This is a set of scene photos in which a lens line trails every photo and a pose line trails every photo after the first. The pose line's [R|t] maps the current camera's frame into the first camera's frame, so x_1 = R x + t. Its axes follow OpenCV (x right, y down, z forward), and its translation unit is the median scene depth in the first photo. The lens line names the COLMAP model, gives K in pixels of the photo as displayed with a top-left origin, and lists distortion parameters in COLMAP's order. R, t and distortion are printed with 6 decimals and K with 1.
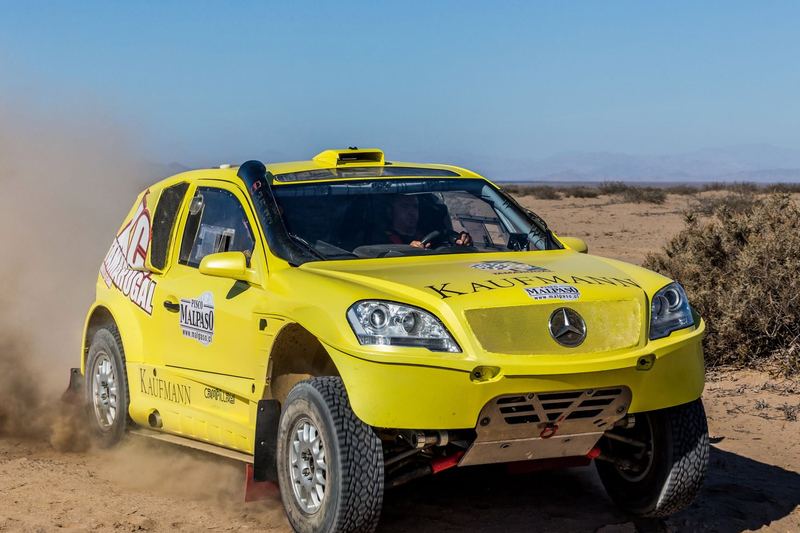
lens RADIAL K [[1801.6, 0, 400.0], [0, 1801.6, 266.5], [0, 0, 1]] dist [-0.015490, -0.061221]
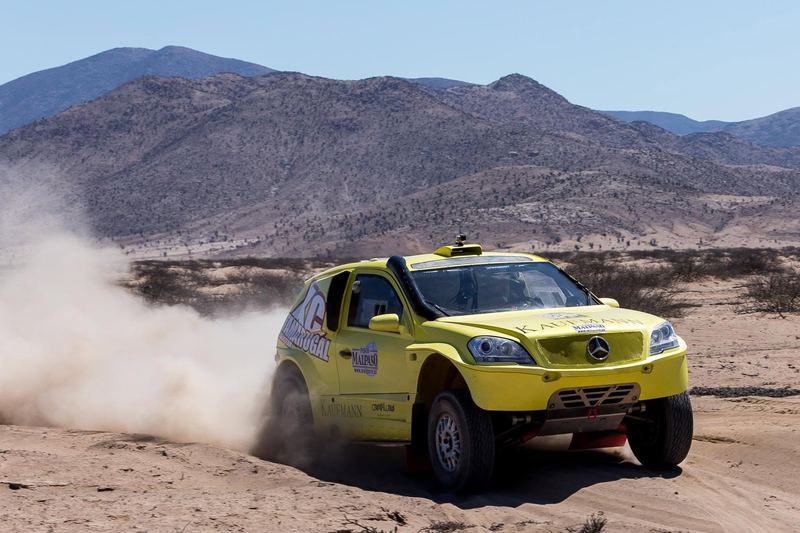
lens RADIAL K [[1801.6, 0, 400.0], [0, 1801.6, 266.5], [0, 0, 1]] dist [-0.015490, -0.061221]
pose [[0.998179, -0.037755, -0.047047, -0.009524], [0.035505, 0.998227, -0.047777, 0.028458], [0.048767, 0.046020, 0.997749, -0.630173]]
